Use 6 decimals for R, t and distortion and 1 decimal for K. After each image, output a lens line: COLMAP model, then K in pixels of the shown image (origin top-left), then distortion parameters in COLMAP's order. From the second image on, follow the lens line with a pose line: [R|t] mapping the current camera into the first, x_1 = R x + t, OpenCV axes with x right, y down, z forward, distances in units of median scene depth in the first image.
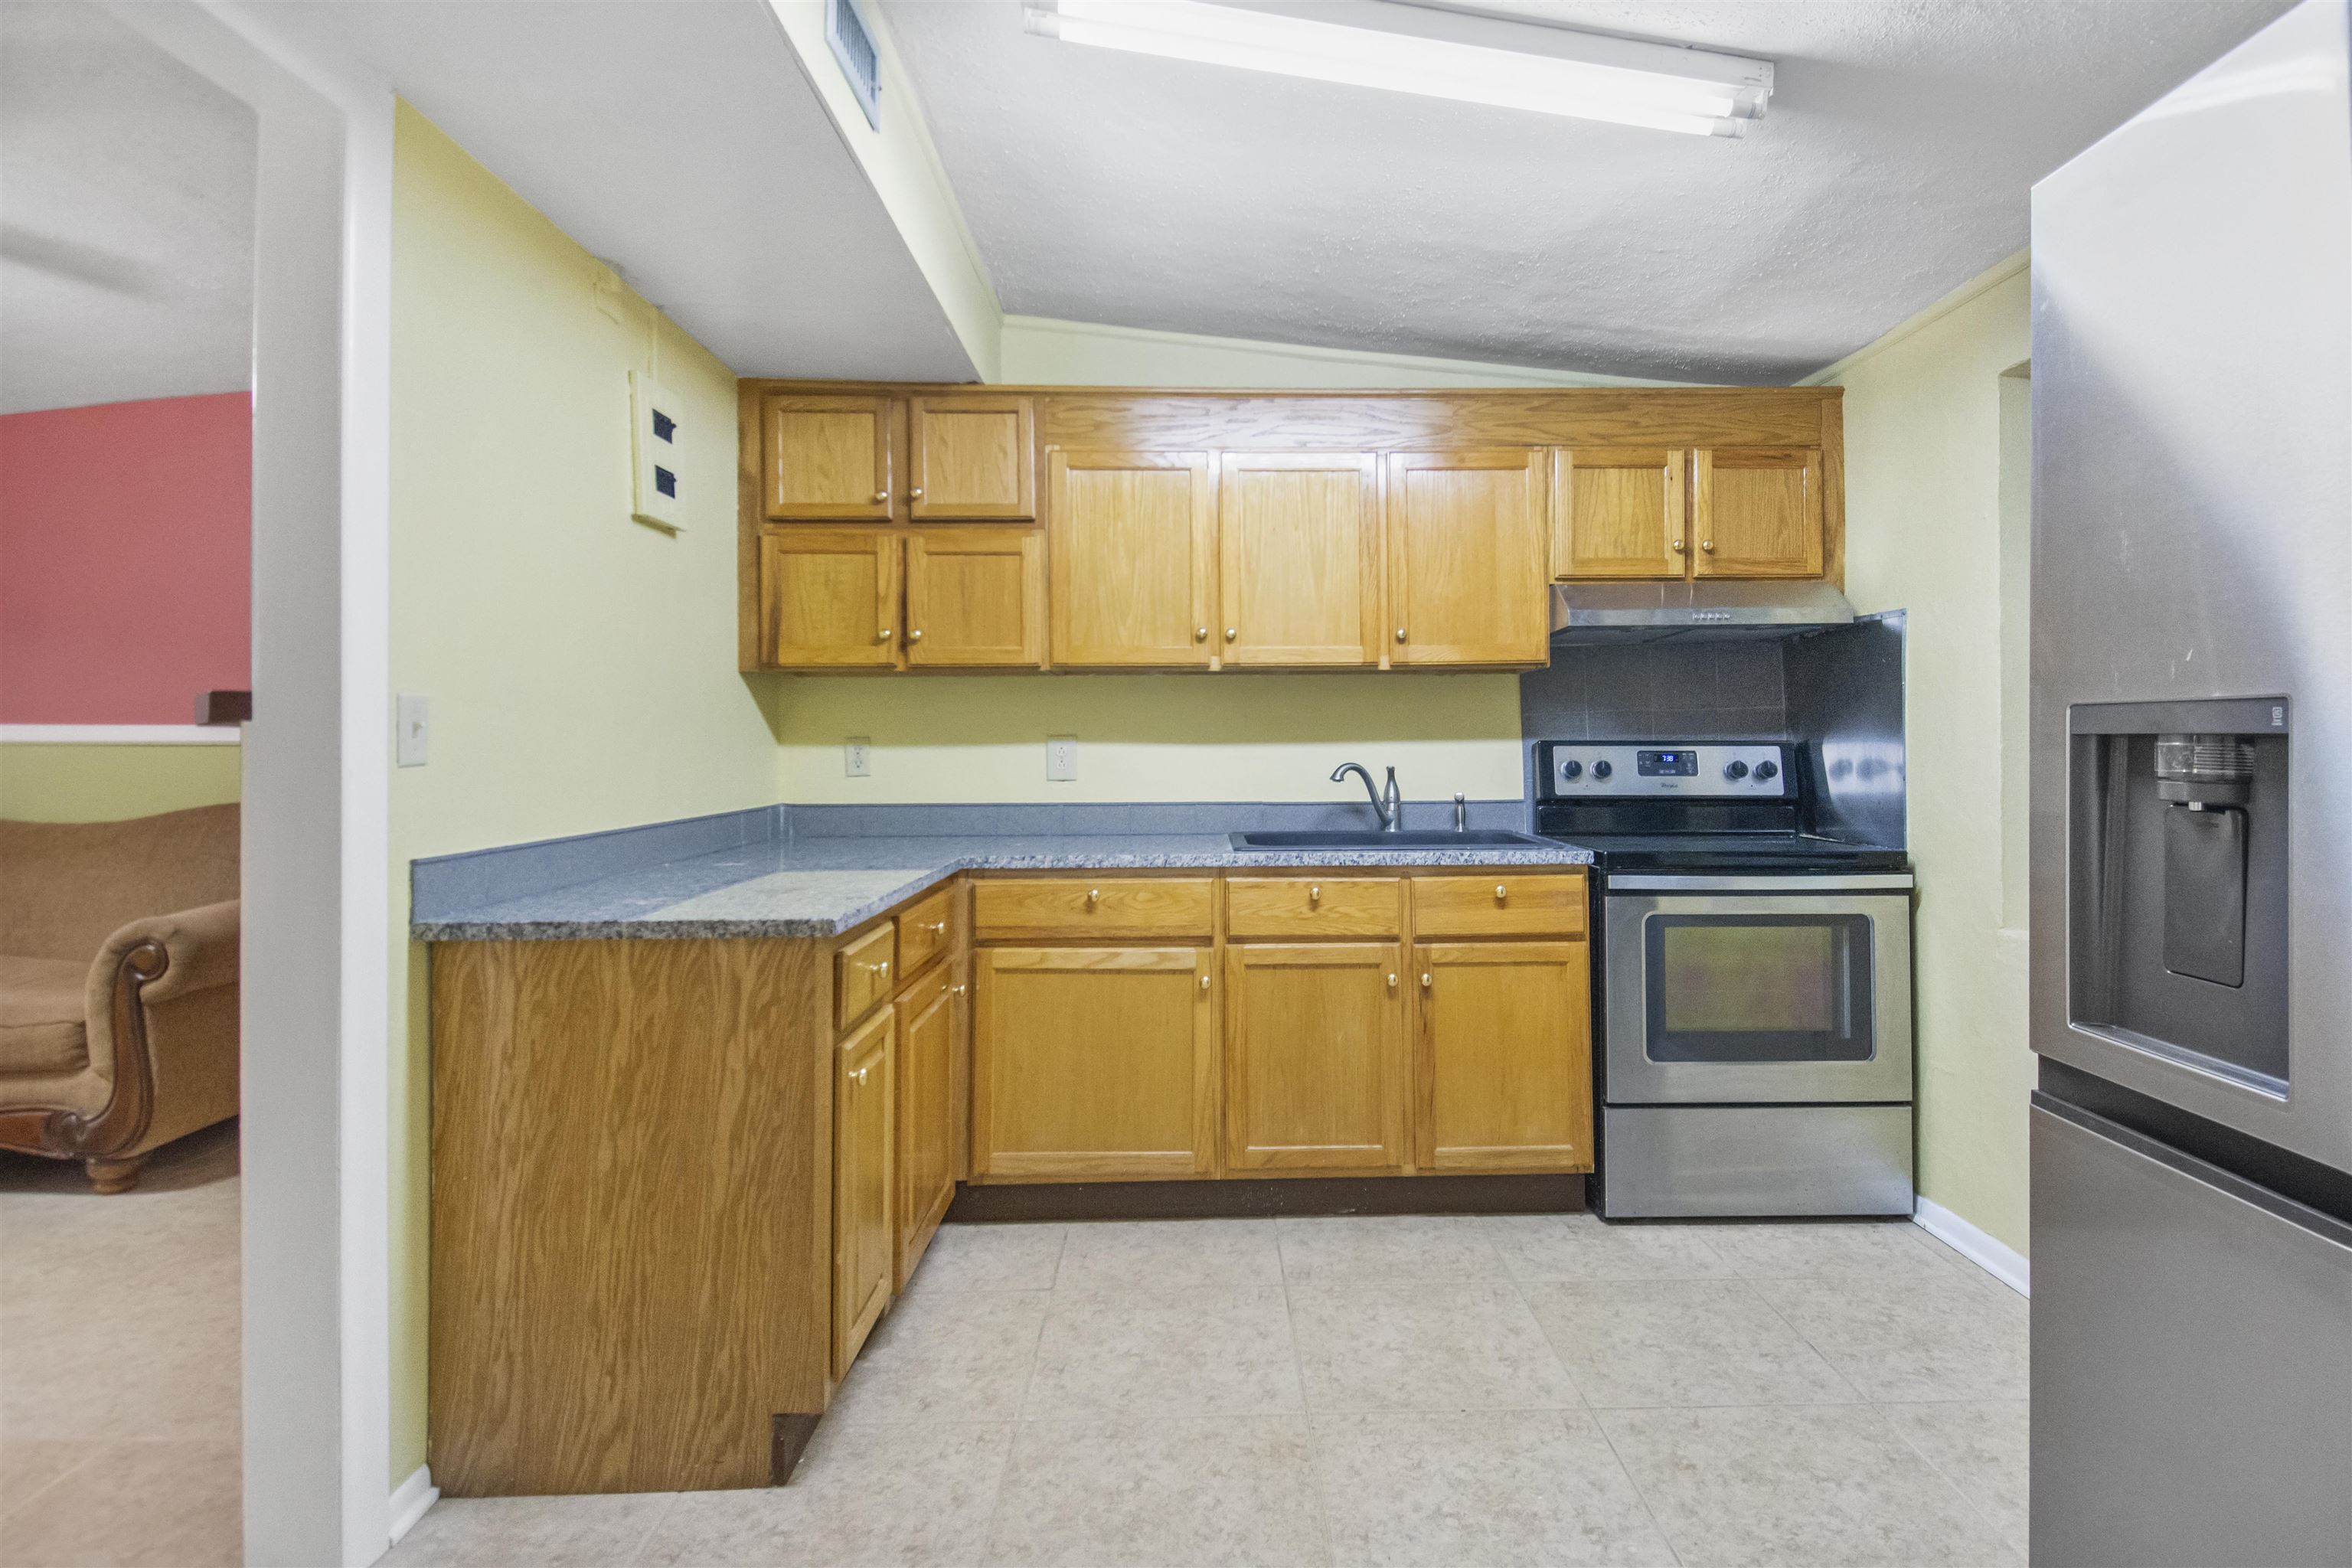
lens RADIAL K [[1204.5, 0, 1243.1], [0, 1204.5, 723.6], [0, 0, 1]] dist [0.016714, -0.017085]
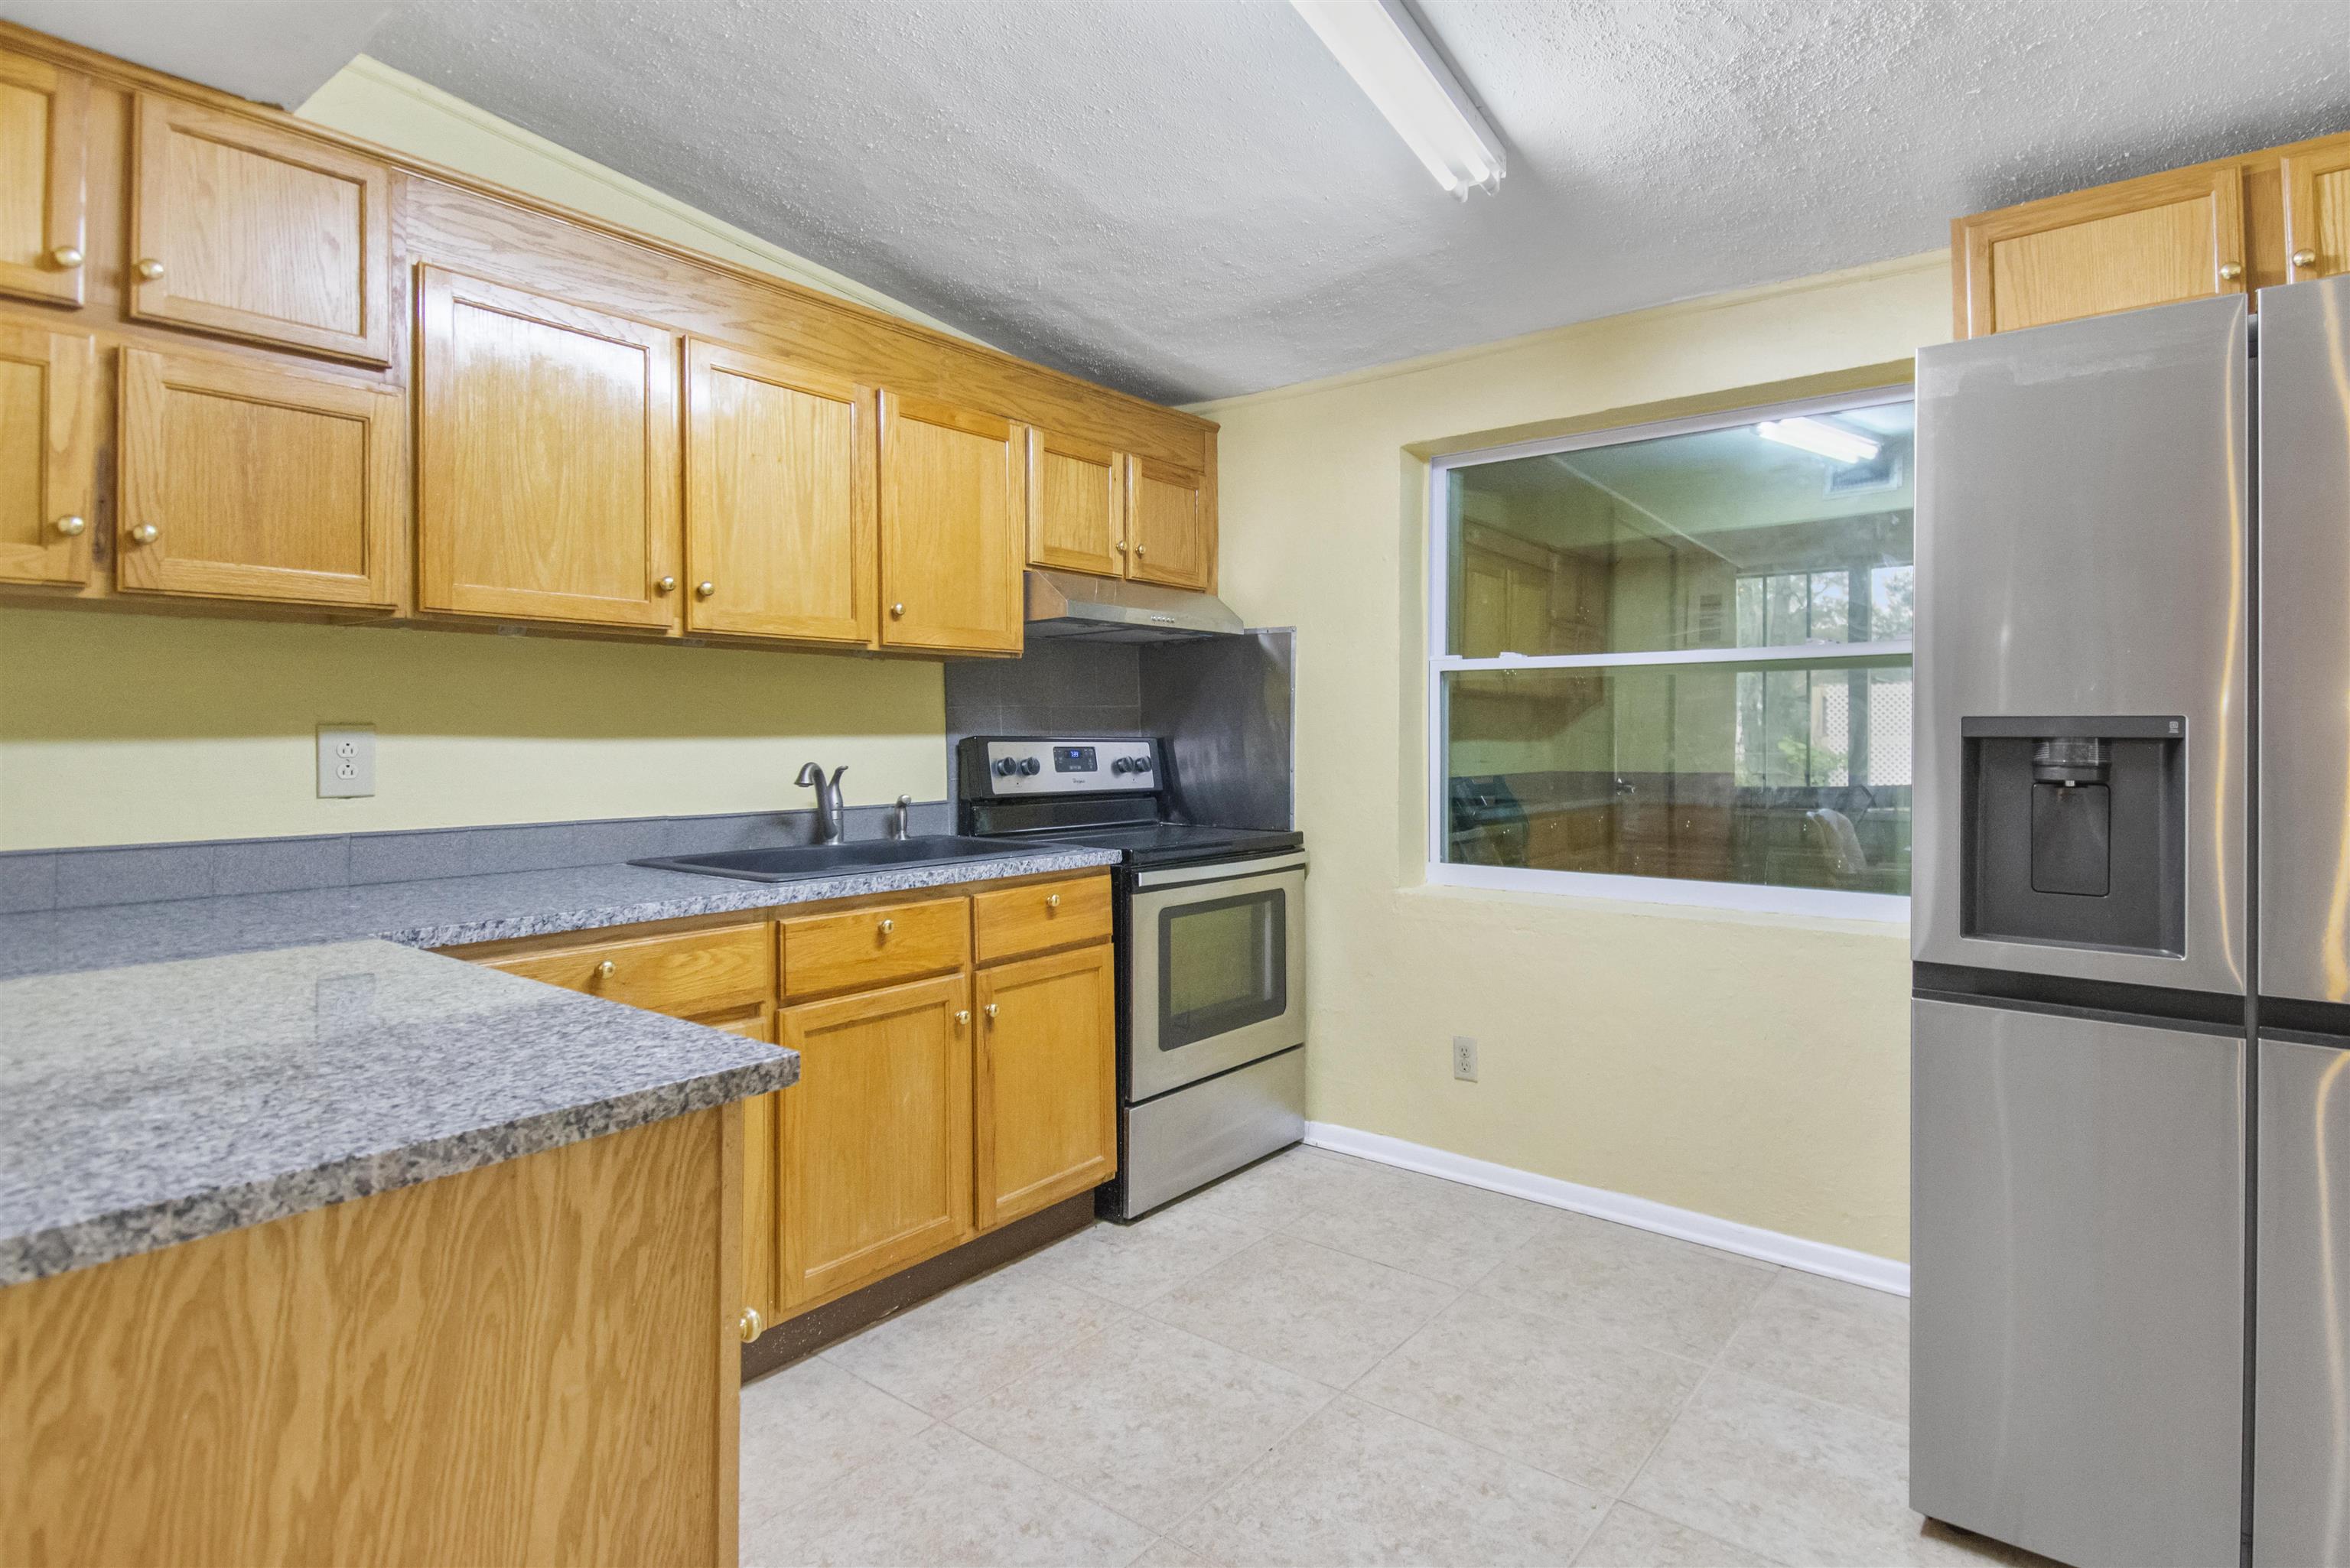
lens RADIAL K [[1203.4, 0, 1239.3], [0, 1203.4, 723.5], [0, 0, 1]] dist [0.016714, -0.017085]
pose [[0.632614, 0.012442, 0.774368, -0.405154], [-0.016360, 0.999863, -0.002700, 0.004502], [-0.774295, -0.010960, 0.632730, 0.306242]]
